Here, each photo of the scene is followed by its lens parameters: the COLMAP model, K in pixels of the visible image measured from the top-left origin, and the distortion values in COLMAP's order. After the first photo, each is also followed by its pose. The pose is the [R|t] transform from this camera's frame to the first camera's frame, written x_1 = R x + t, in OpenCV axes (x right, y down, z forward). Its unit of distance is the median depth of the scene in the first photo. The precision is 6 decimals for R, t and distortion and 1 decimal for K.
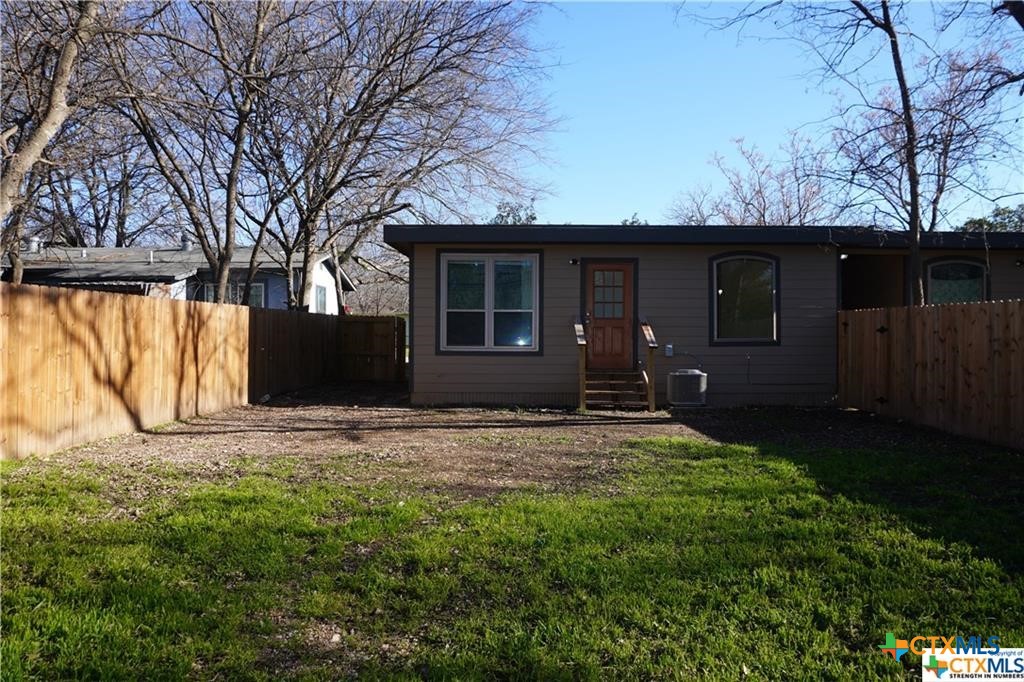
lens RADIAL K [[684.5, 0, 512.0], [0, 684.5, 341.0], [0, 0, 1]] dist [-0.049868, 0.002634]
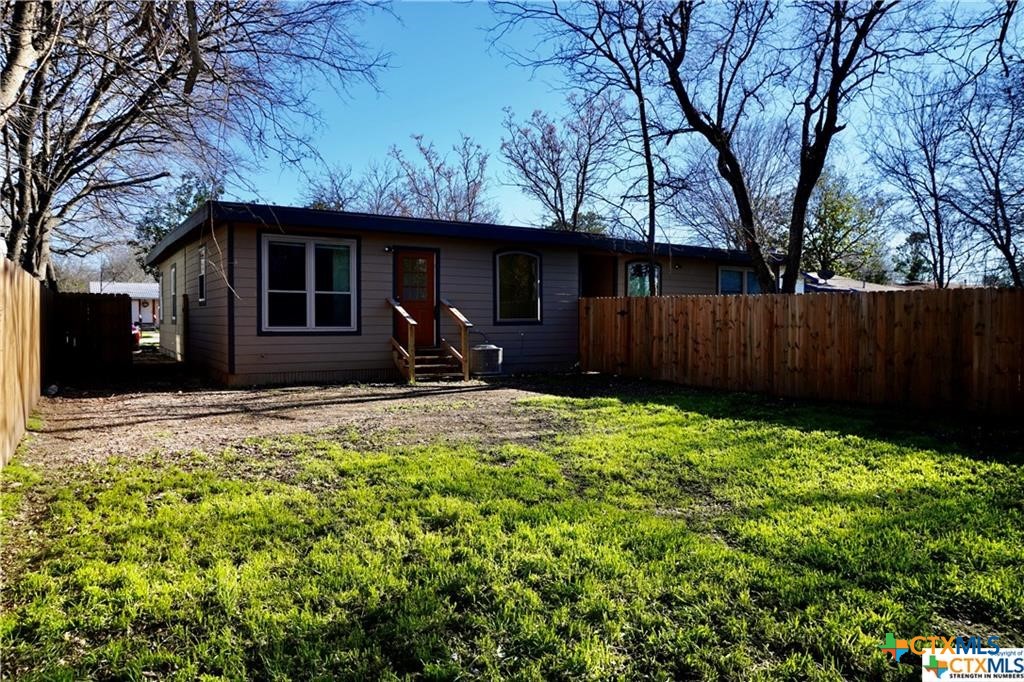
lens RADIAL K [[684.5, 0, 512.0], [0, 684.5, 341.0], [0, 0, 1]] dist [-0.049868, 0.002634]
pose [[0.834842, -0.017704, 0.550206, -0.350783], [0.000469, 0.999505, 0.031449, -0.003023], [-0.550490, -0.025997, 0.834437, -0.027272]]
